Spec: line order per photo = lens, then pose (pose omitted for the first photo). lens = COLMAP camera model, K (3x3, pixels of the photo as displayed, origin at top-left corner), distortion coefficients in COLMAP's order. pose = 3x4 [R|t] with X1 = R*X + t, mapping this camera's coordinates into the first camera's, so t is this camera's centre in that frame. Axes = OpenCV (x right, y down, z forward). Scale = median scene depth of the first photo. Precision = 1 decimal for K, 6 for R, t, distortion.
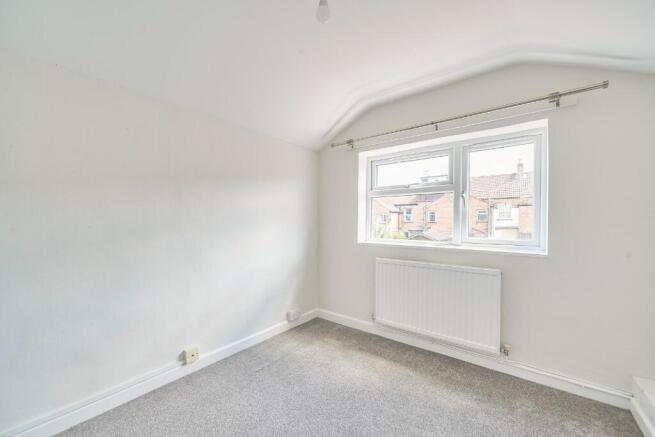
lens RADIAL K [[275.0, 0, 325.6], [0, 275.0, 222.7], [0, 0, 1]] dist [0.018664, -0.000542]
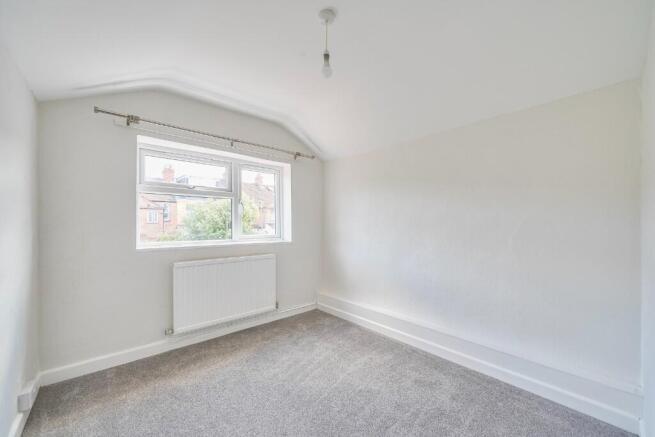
lens RADIAL K [[275.0, 0, 326.8], [0, 275.0, 221.4], [0, 0, 1]] dist [0.018664, -0.000542]
pose [[0.134284, 0.007333, 0.990916, -0.700552], [0.006392, 0.999945, -0.008266, 0.003812], [-0.990922, 0.007444, 0.134230, 0.423208]]
